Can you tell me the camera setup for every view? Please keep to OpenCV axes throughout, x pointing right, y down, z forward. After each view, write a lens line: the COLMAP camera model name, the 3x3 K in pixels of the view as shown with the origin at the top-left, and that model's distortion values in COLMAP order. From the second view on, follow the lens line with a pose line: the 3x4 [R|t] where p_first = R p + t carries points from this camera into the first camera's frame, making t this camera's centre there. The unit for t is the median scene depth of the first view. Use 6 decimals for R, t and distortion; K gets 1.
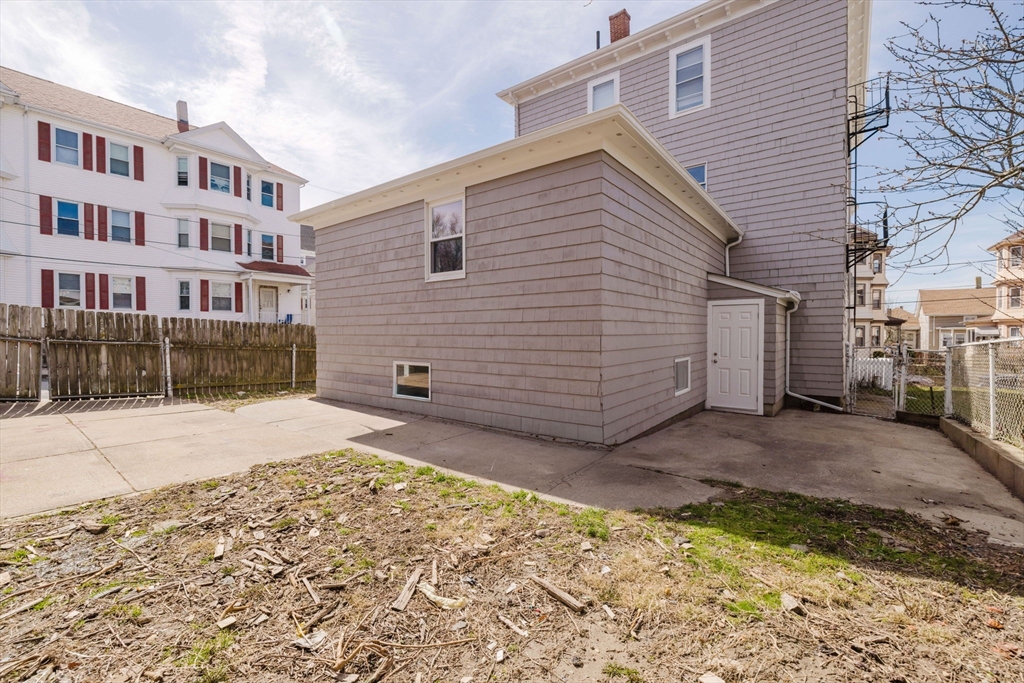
lens RADIAL K [[433.0, 0, 513.5], [0, 433.0, 341.6], [0, 0, 1]] dist [-0.001275, 0.000142]
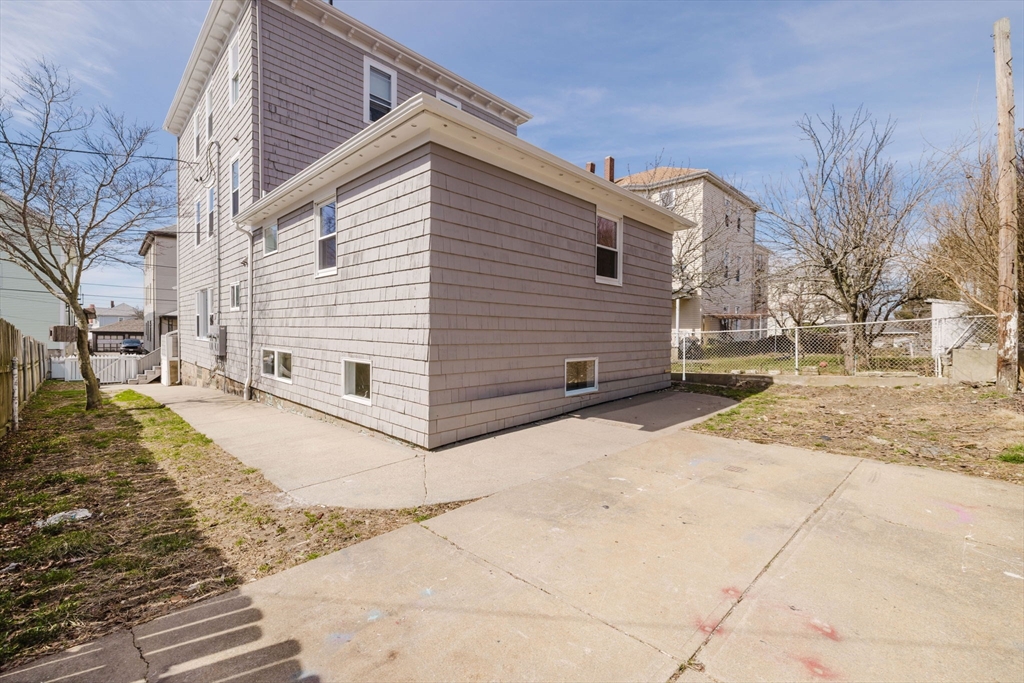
lens RADIAL K [[433.0, 0, 514.2], [0, 433.0, 337.0], [0, 0, 1]] dist [-0.001275, 0.000142]
pose [[0.119571, -0.011096, 0.992764, -1.183848], [0.007573, 0.999919, 0.010264, -0.012614], [-0.992797, 0.006291, 0.119646, 0.978617]]
